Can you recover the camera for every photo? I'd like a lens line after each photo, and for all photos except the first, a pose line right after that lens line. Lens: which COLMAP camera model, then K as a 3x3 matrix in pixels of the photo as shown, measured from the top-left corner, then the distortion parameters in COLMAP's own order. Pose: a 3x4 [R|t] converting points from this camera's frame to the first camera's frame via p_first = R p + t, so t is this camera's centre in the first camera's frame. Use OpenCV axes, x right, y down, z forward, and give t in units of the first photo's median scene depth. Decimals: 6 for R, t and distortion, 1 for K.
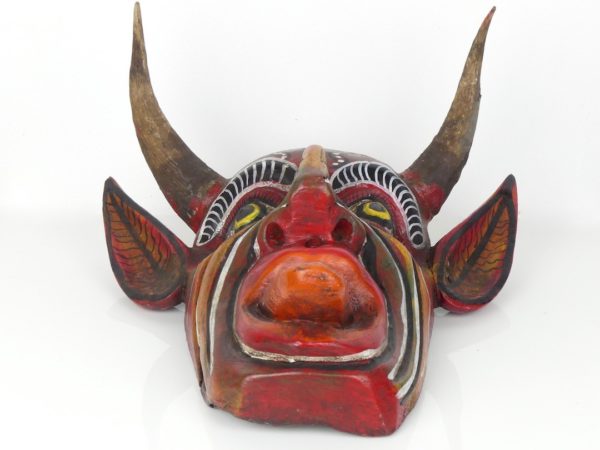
lens RADIAL K [[1454.5, 0, 303.9], [0, 1454.5, 227.7], [0, 0, 1]] dist [0.007780, 0.000000]
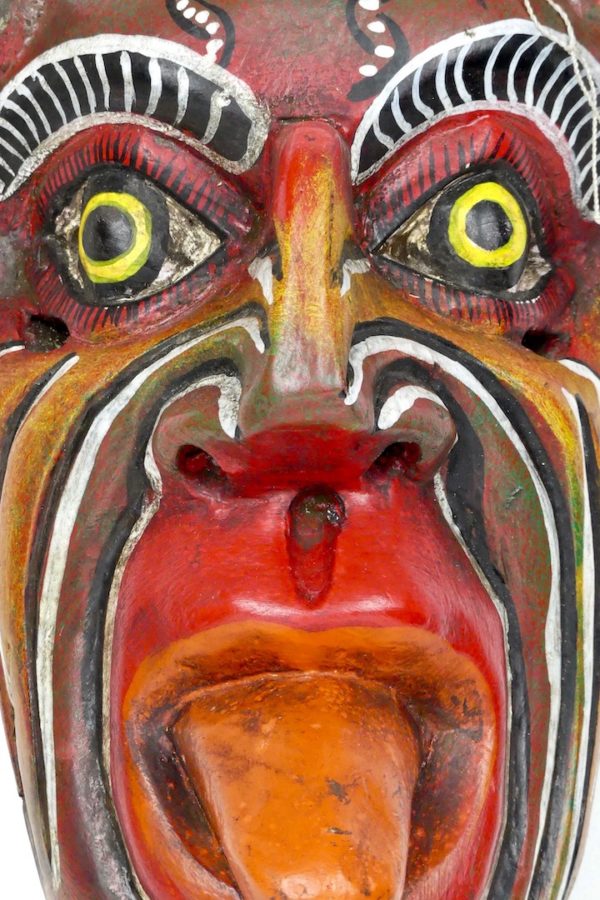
lens RADIAL K [[4725.1, 0, 301.5], [0, 4725.1, 452.8], [0, 0, 1]] dist [0.180630, 0.000000]
pose [[0.999625, -0.022699, 0.015303, -0.012095], [0.002938, 0.644737, 0.764399, -0.800655], [-0.027218, -0.764067, 0.644562, 0.222163]]
